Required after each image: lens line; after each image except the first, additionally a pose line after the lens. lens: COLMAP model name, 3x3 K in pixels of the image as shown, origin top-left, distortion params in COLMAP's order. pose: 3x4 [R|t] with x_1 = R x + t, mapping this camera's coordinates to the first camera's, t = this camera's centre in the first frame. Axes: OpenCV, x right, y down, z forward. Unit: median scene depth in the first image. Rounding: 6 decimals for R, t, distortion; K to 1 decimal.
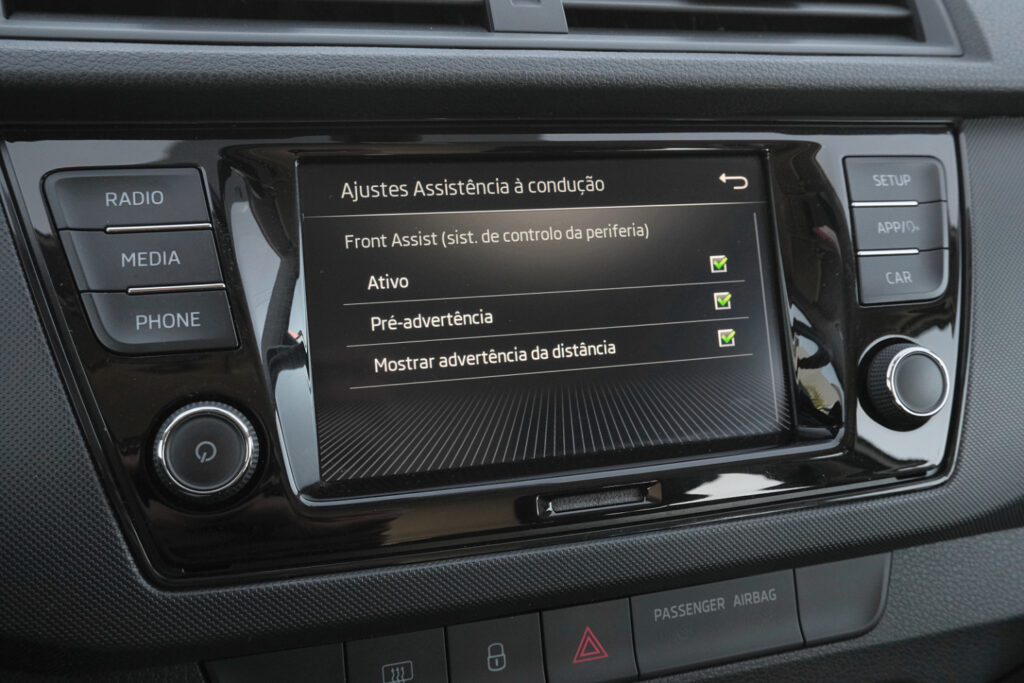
lens RADIAL K [[1034.7, 0, 512.0], [0, 1034.7, 341.5], [0, 0, 1]] dist [-0.000380, 0.004778]
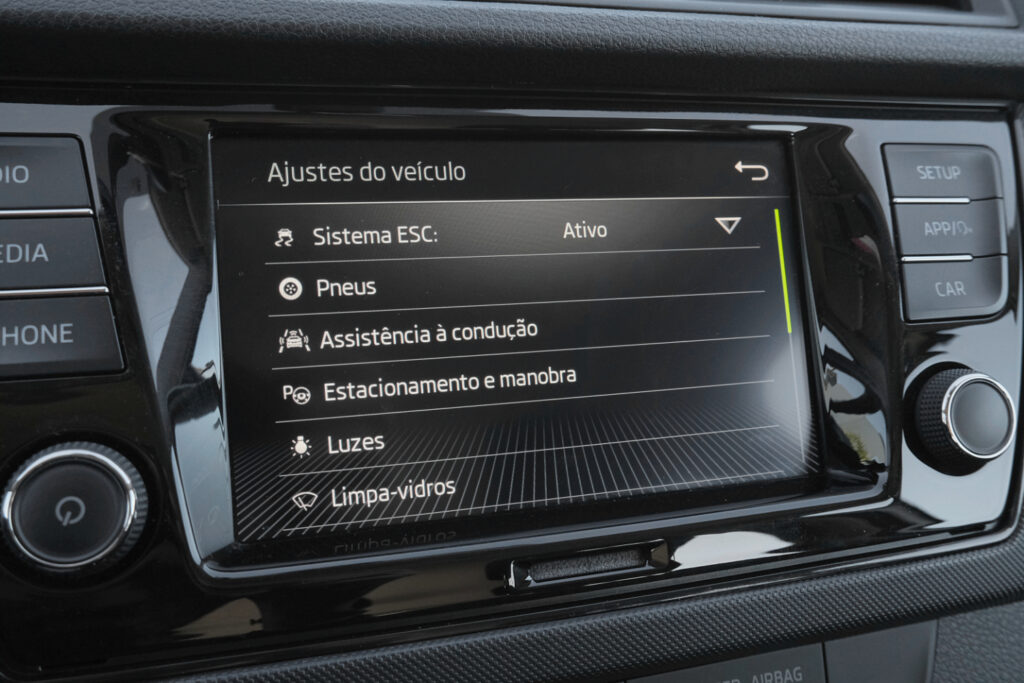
lens RADIAL K [[1034.7, 0, 512.0], [0, 1034.7, 341.5], [0, 0, 1]] dist [-0.000380, 0.004778]
pose [[0.999577, 0.006999, 0.028233, 0.000558], [-0.006560, 0.999857, -0.015606, -0.004620], [-0.028338, 0.015414, 0.999480, 0.186573]]
